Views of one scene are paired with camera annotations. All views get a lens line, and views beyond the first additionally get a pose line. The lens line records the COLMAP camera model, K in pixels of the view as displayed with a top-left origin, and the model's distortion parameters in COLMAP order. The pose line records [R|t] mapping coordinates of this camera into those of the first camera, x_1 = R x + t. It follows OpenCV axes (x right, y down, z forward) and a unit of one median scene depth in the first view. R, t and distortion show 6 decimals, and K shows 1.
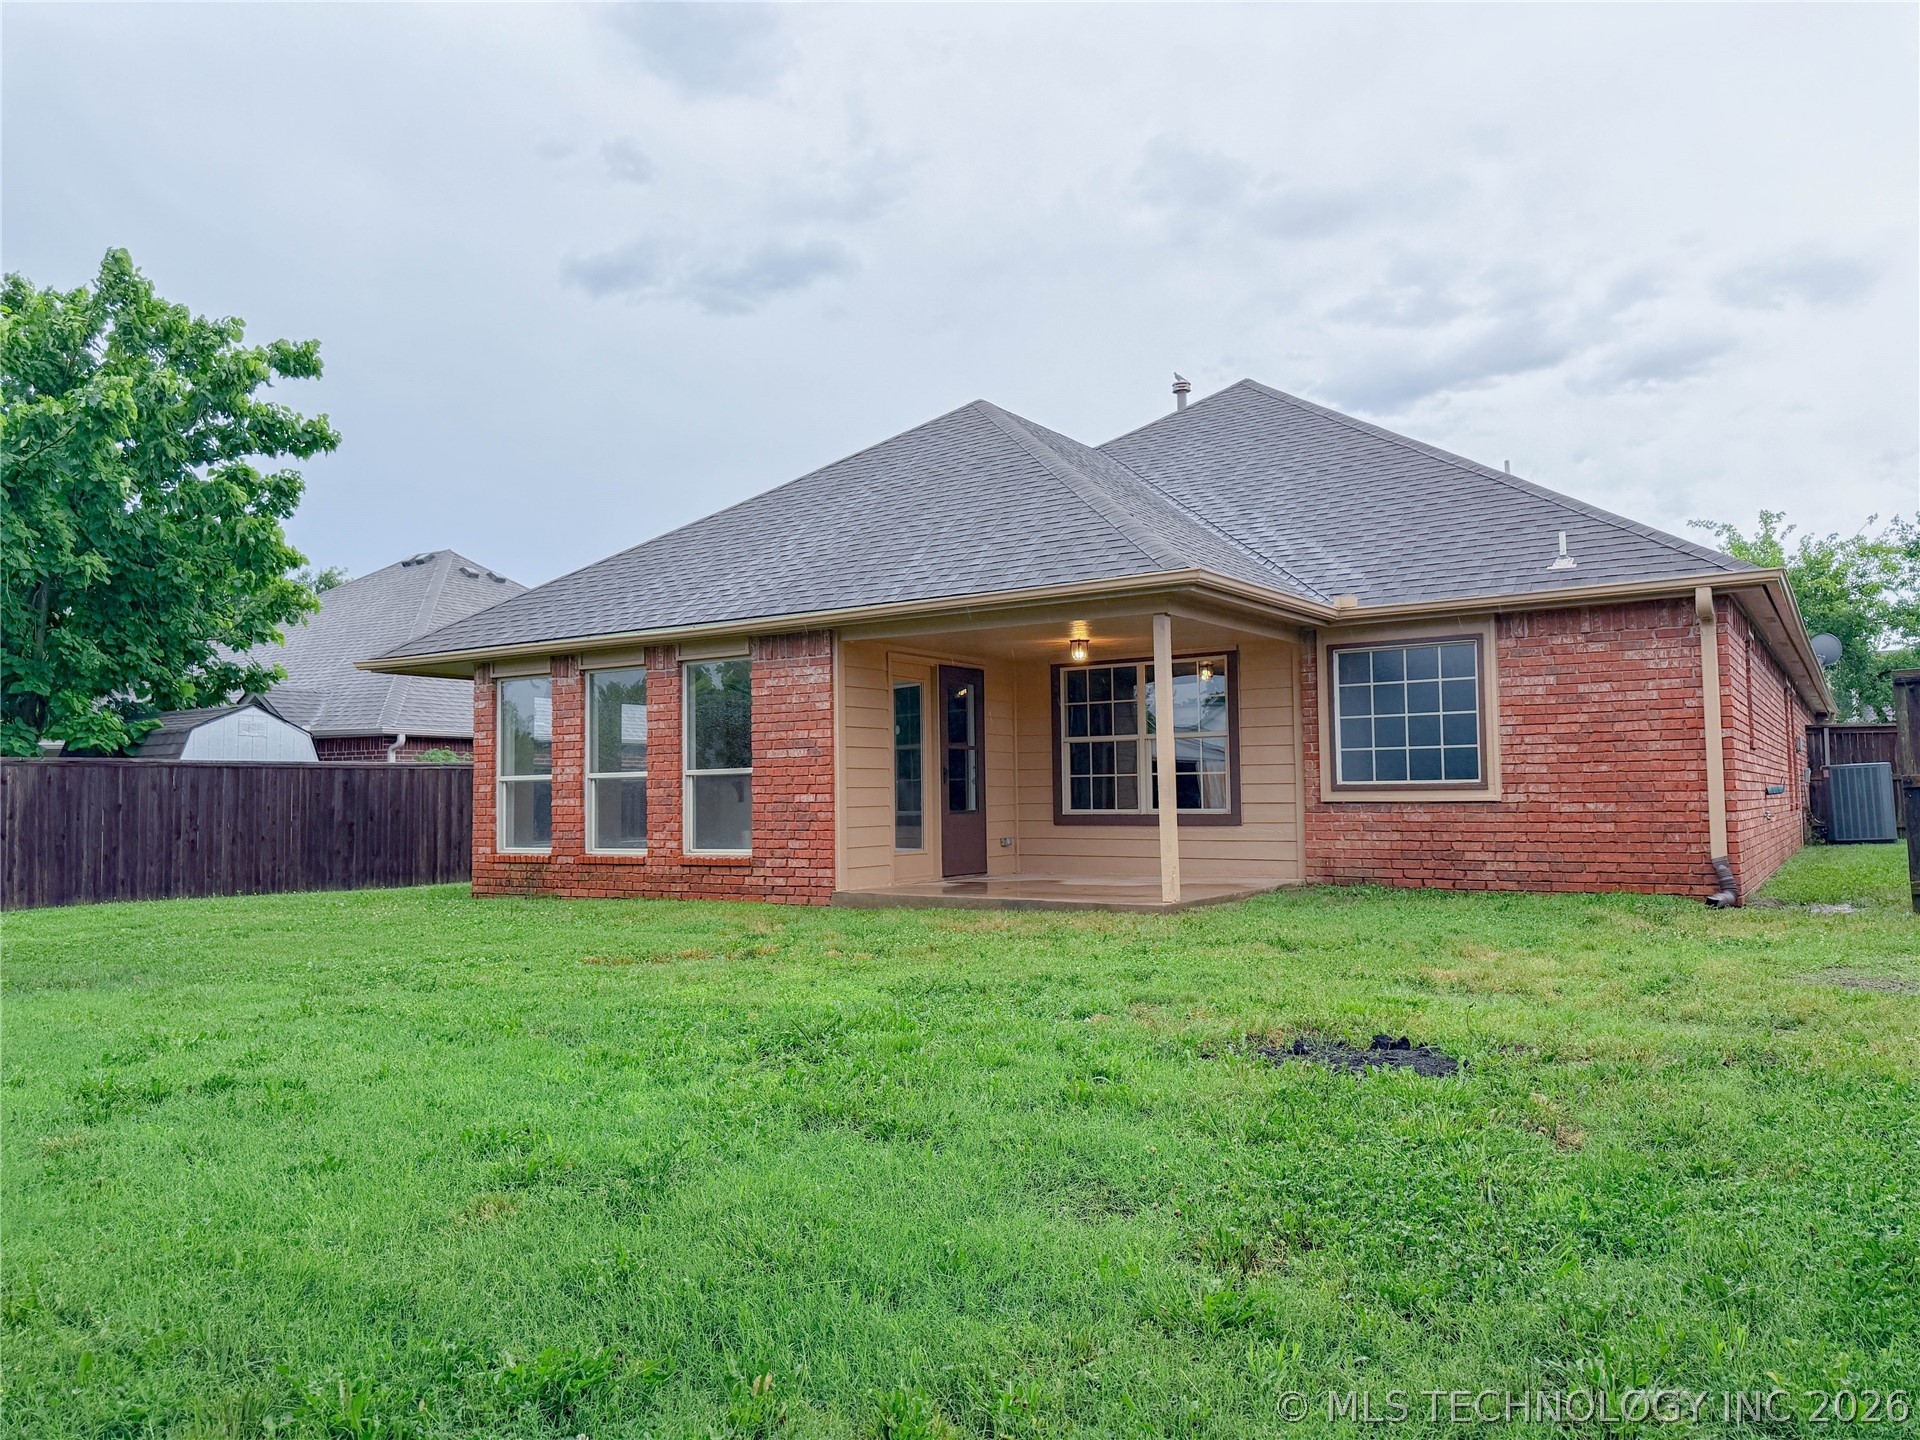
lens RADIAL K [[1354.9, 0, 951.2], [0, 1354.9, 723.1], [0, 0, 1]] dist [0.080862, -0.040318]
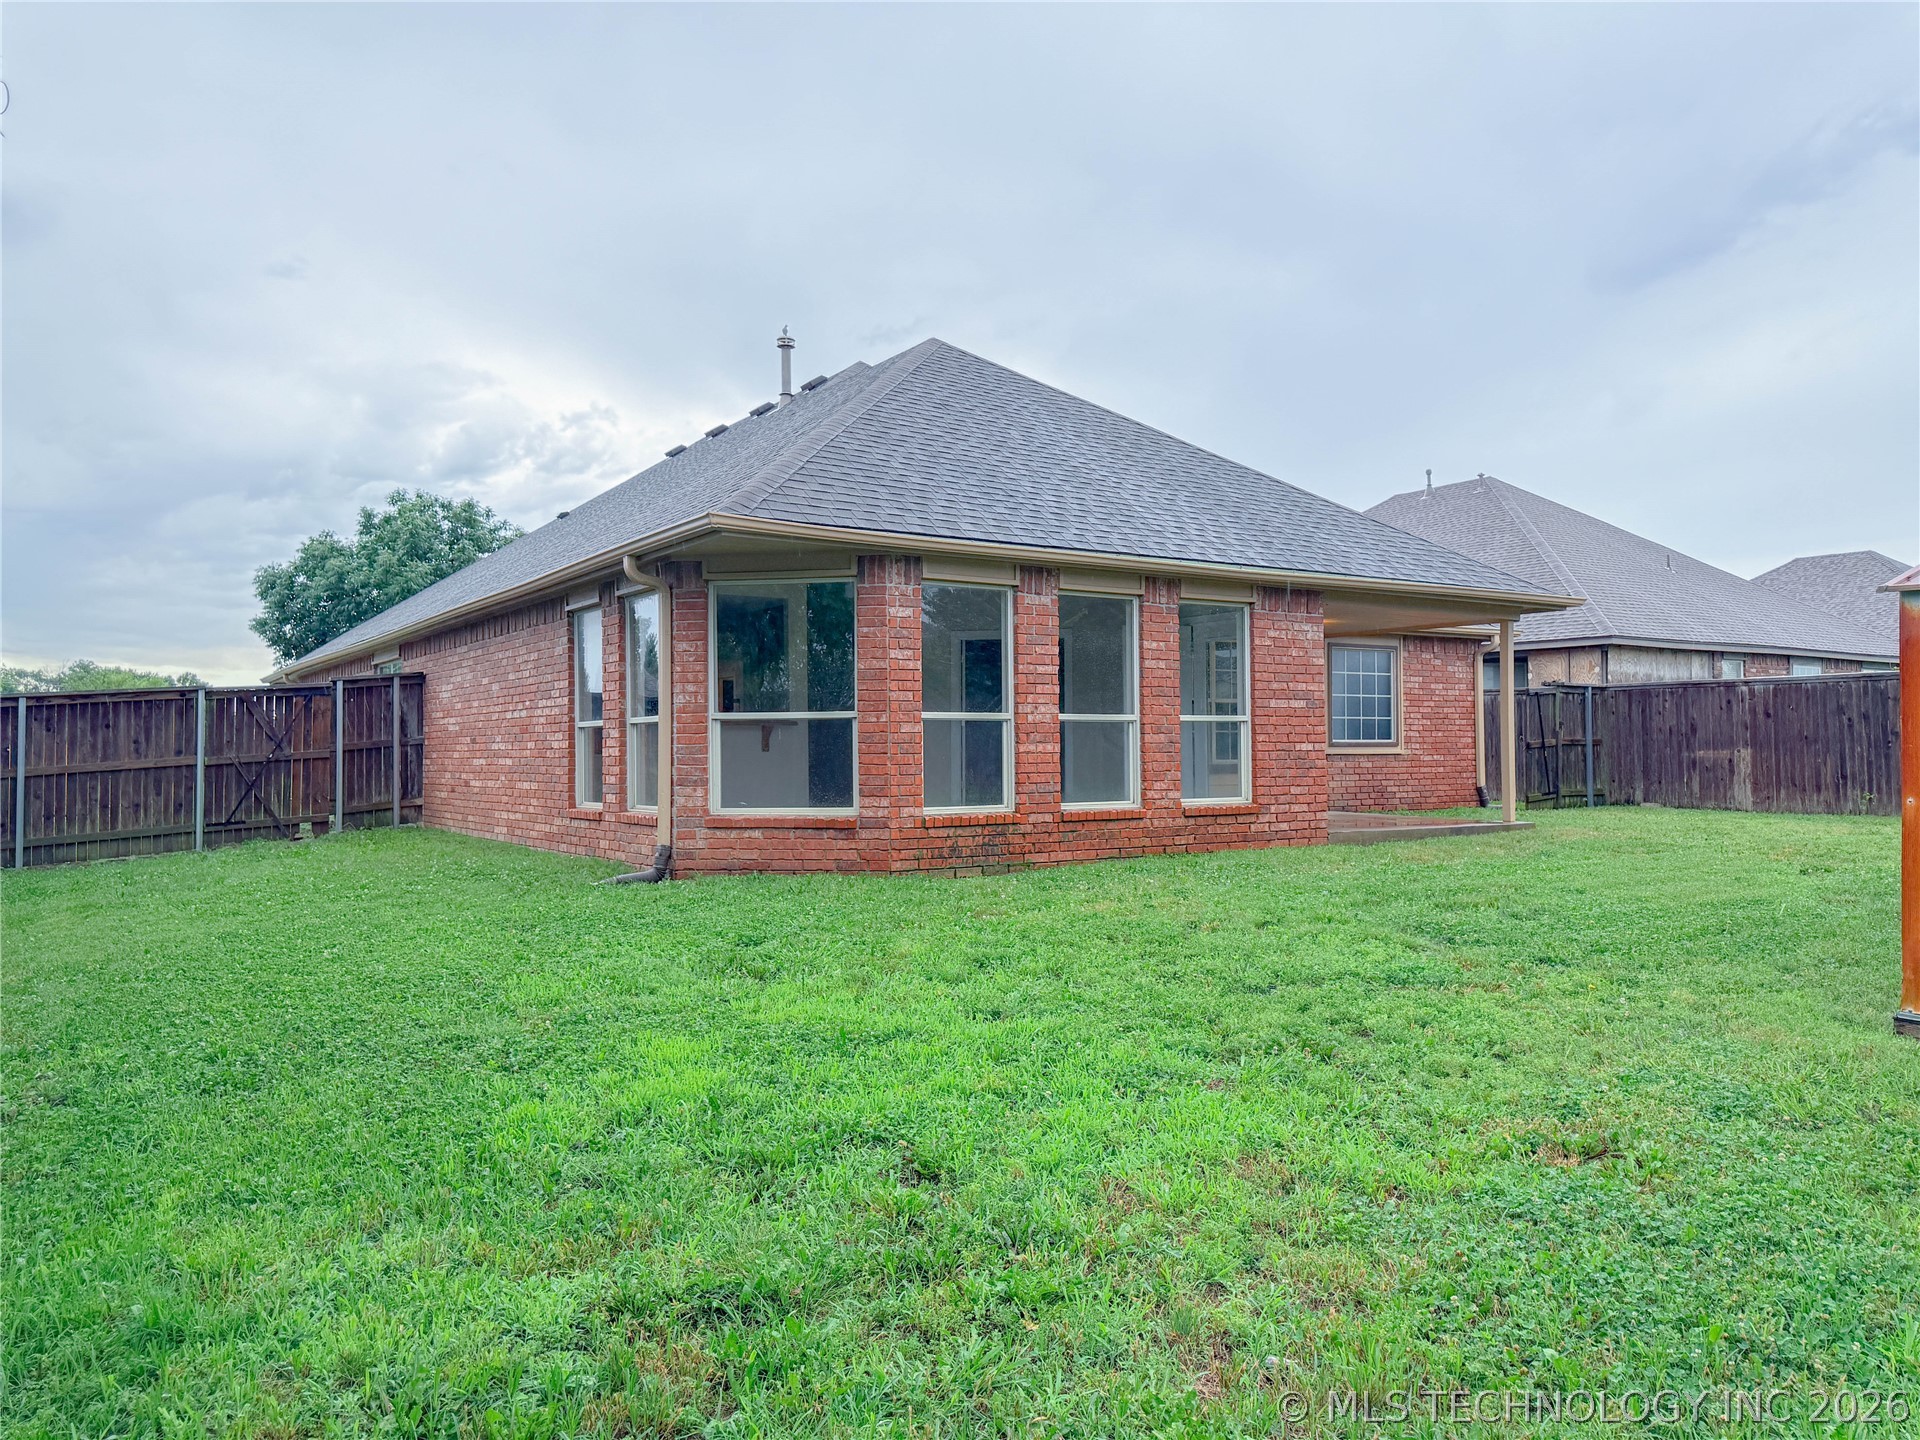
lens RADIAL K [[1354.9, 0, 956.5], [0, 1354.9, 718.4], [0, 0, 1]] dist [0.080862, -0.040318]
pose [[0.392005, 0.032609, 0.919385, -1.176574], [-0.051647, 0.998576, -0.013396, 0.060465], [-0.918512, -0.042232, 0.393130, 0.816545]]
